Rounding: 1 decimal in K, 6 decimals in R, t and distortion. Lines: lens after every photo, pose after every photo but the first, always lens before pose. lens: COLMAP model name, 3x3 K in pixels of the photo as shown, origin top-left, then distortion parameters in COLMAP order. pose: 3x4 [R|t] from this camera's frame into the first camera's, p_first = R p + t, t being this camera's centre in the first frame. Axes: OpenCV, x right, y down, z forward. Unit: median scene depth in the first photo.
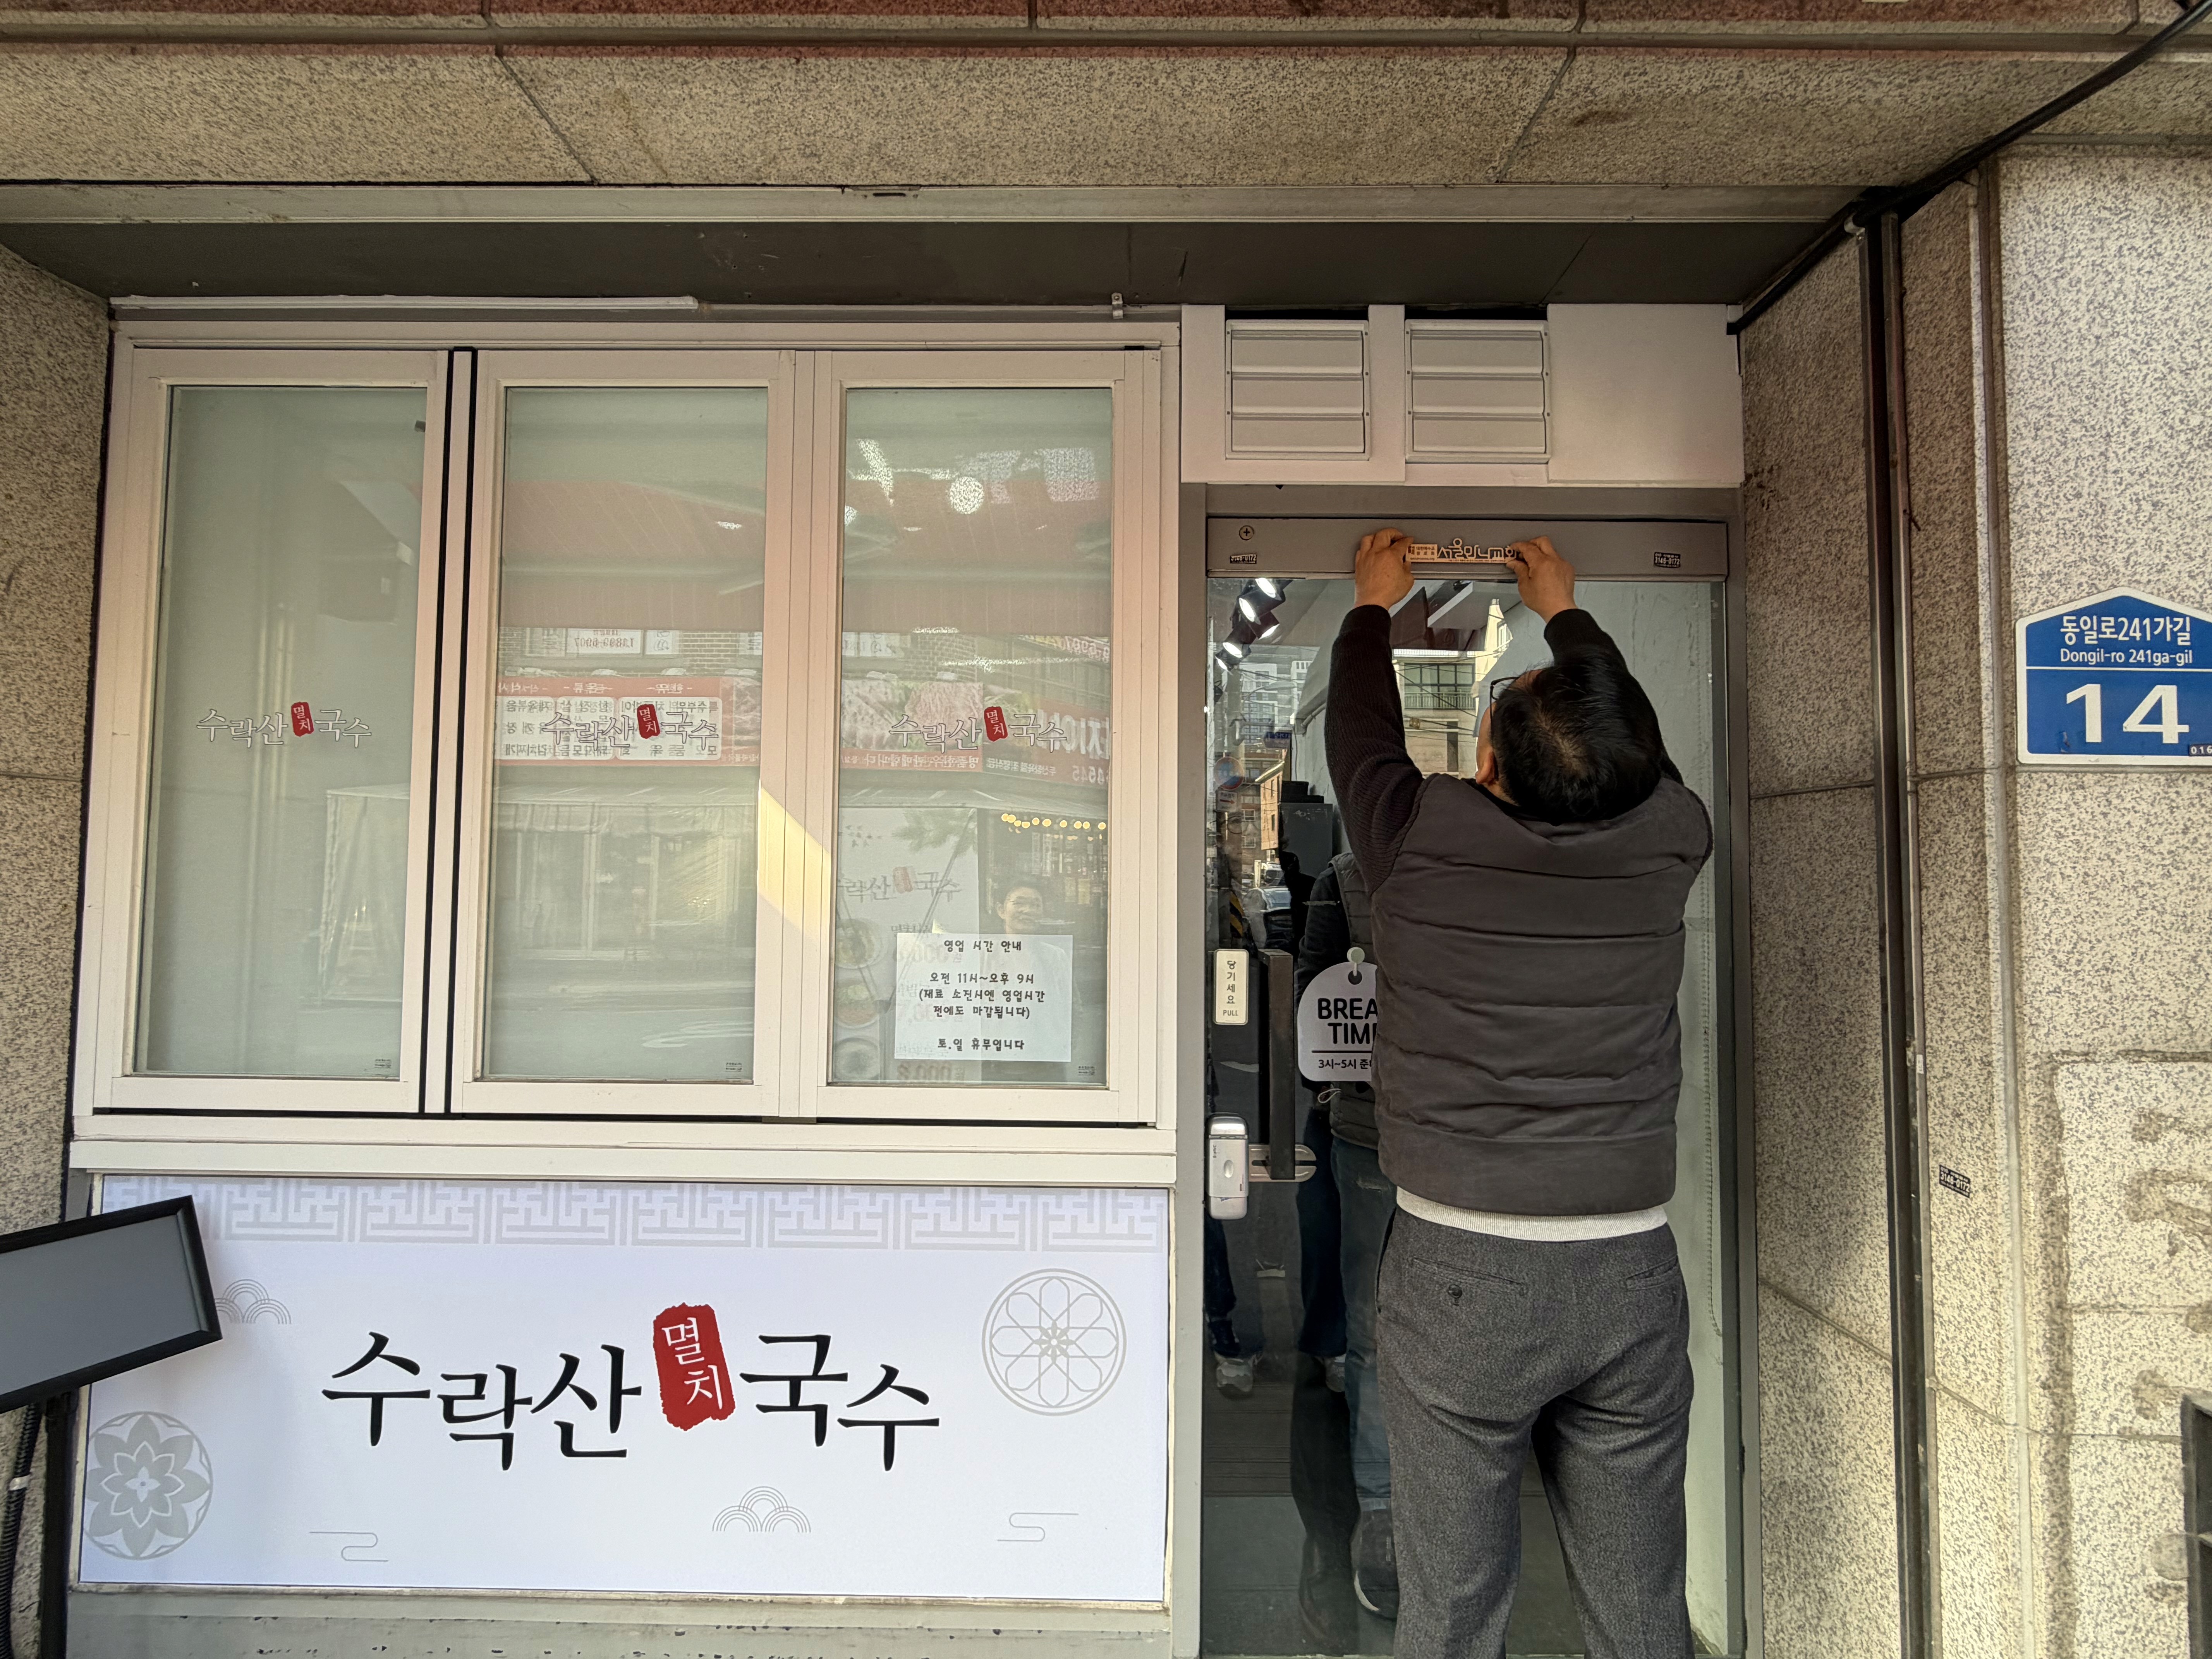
lens RADIAL K [[967.2, 0, 1107.4], [0, 967.2, 830.0], [0, 0, 1]] dist [0.000891, 0.000019]
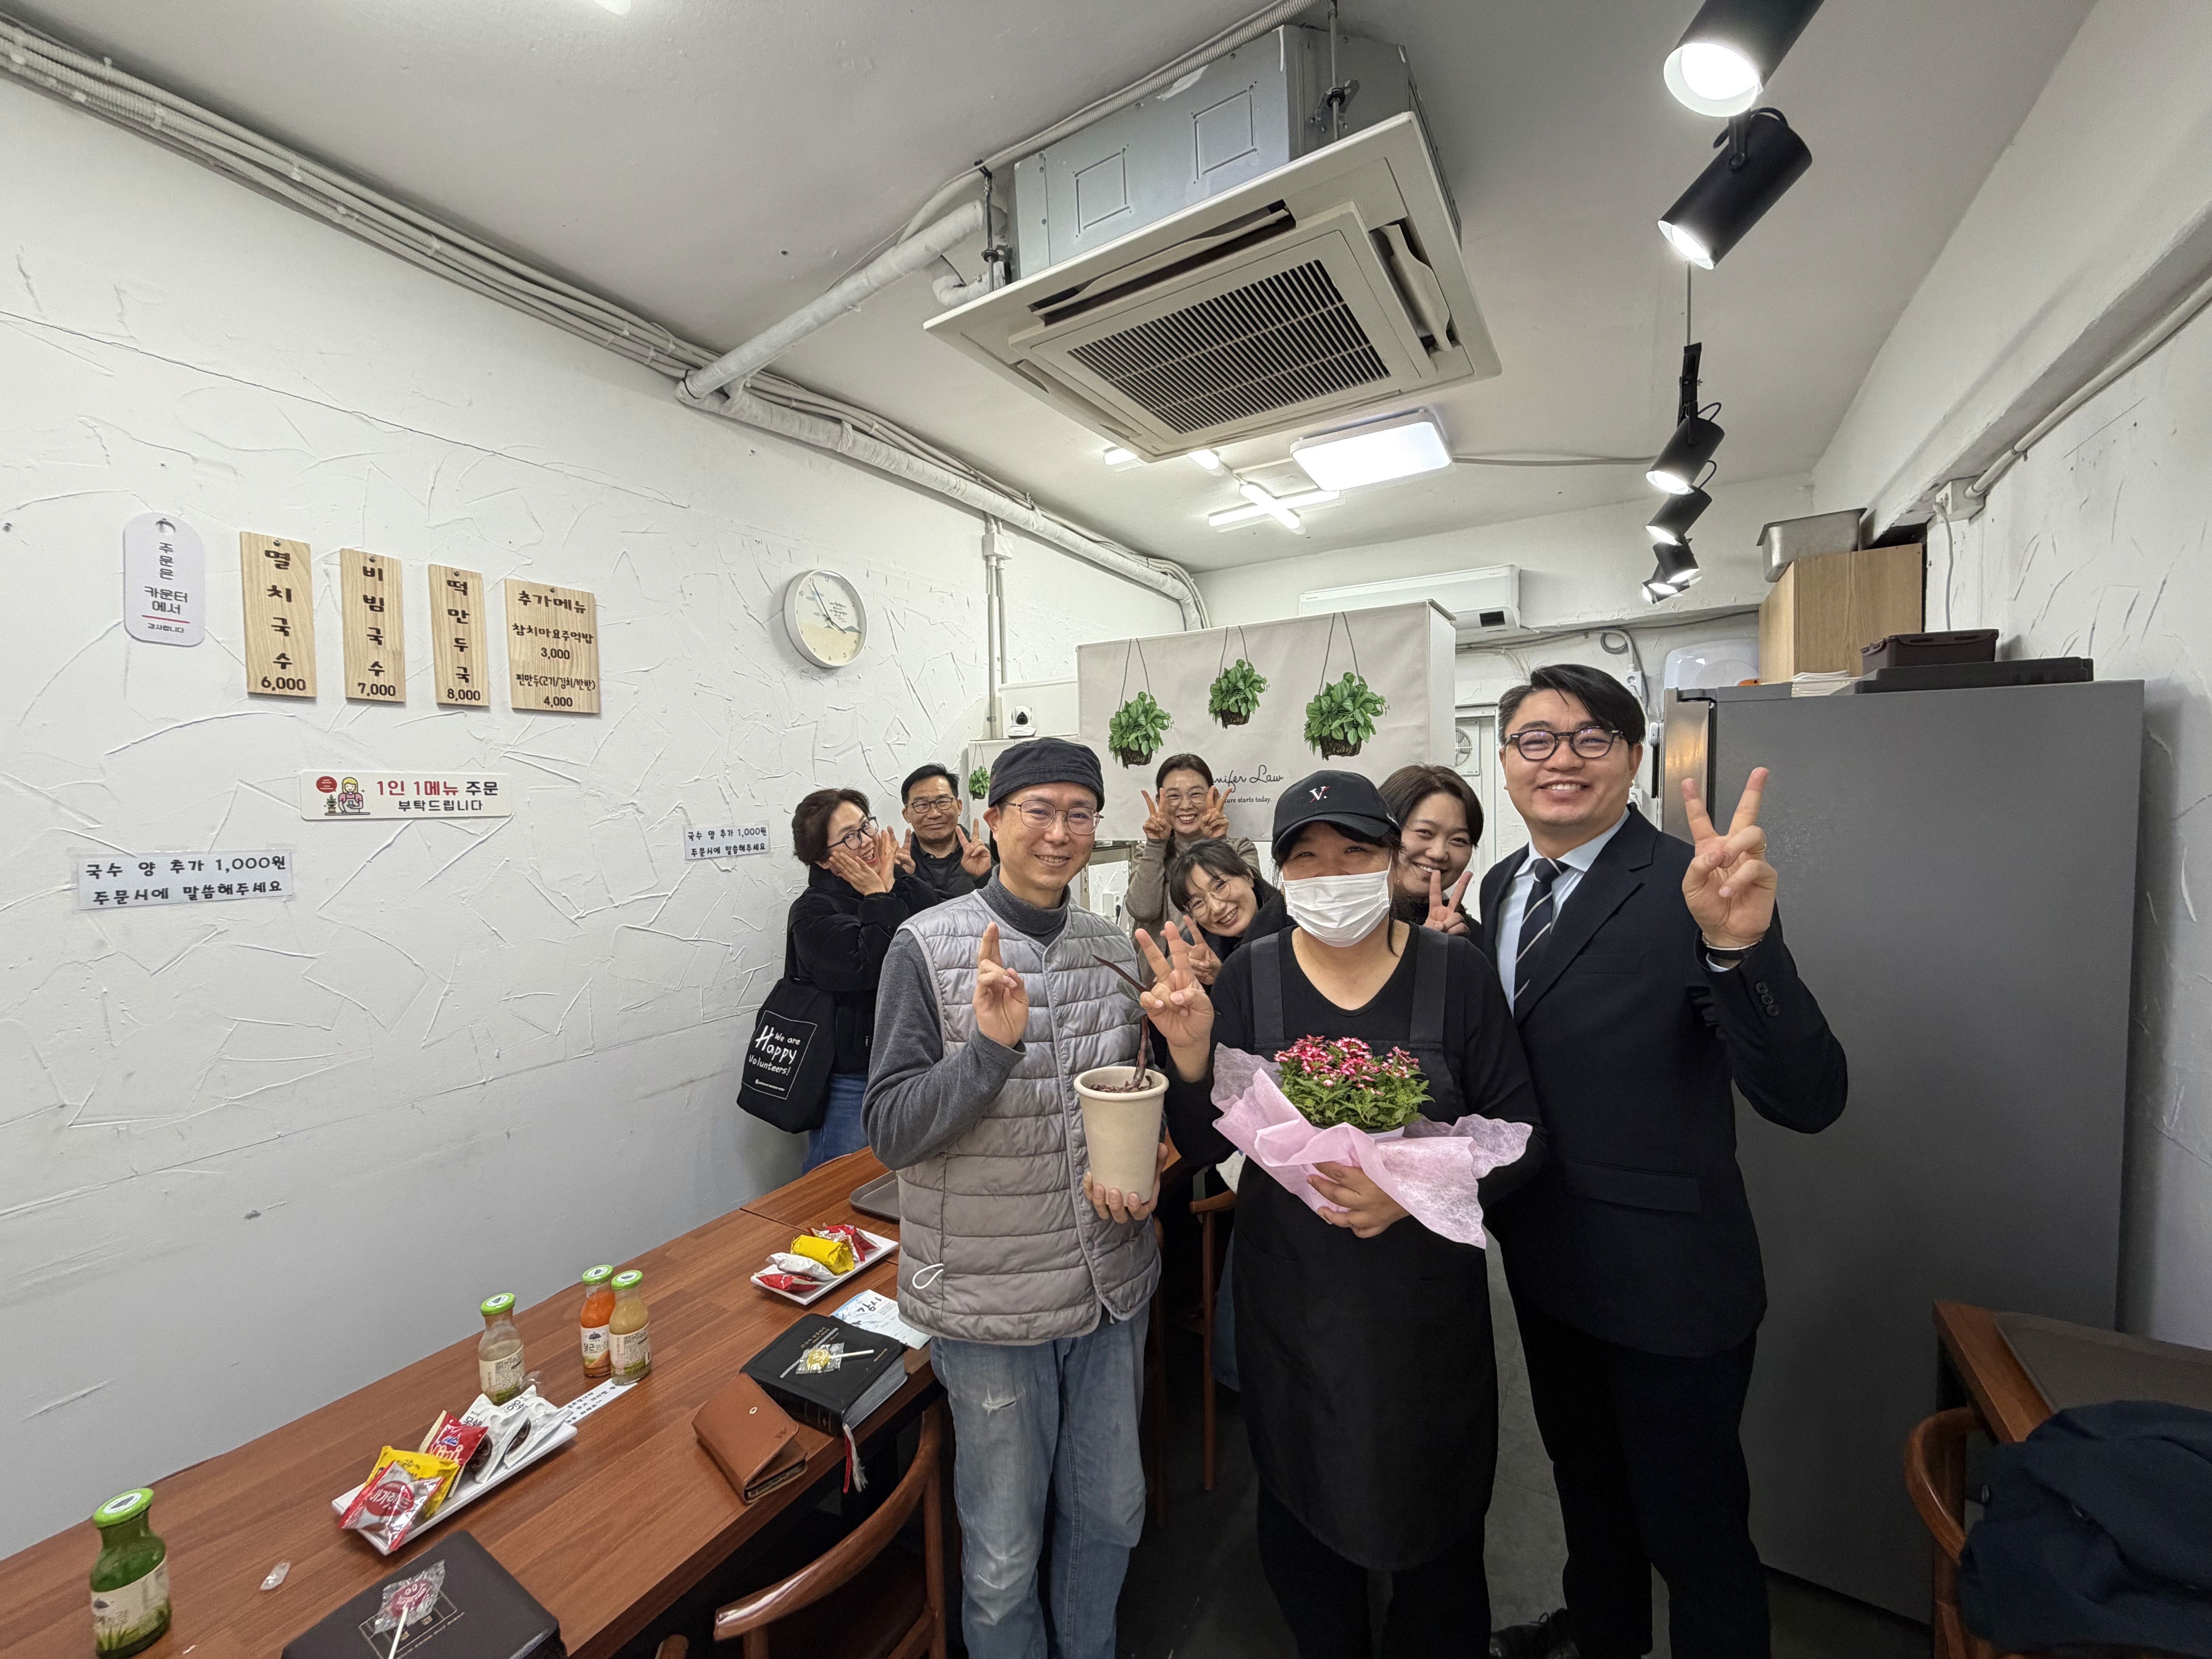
lens RADIAL K [[873.5, 0, 1102.3], [0, 873.5, 831.2], [0, 0, 1]] dist [-0.000632, -0.000098]
pose [[0.850135, -0.001729, -0.526562, 0.219032], [0.052704, 0.995252, 0.081823, -0.040750], [0.523921, -0.097313, 0.846190, 1.238738]]
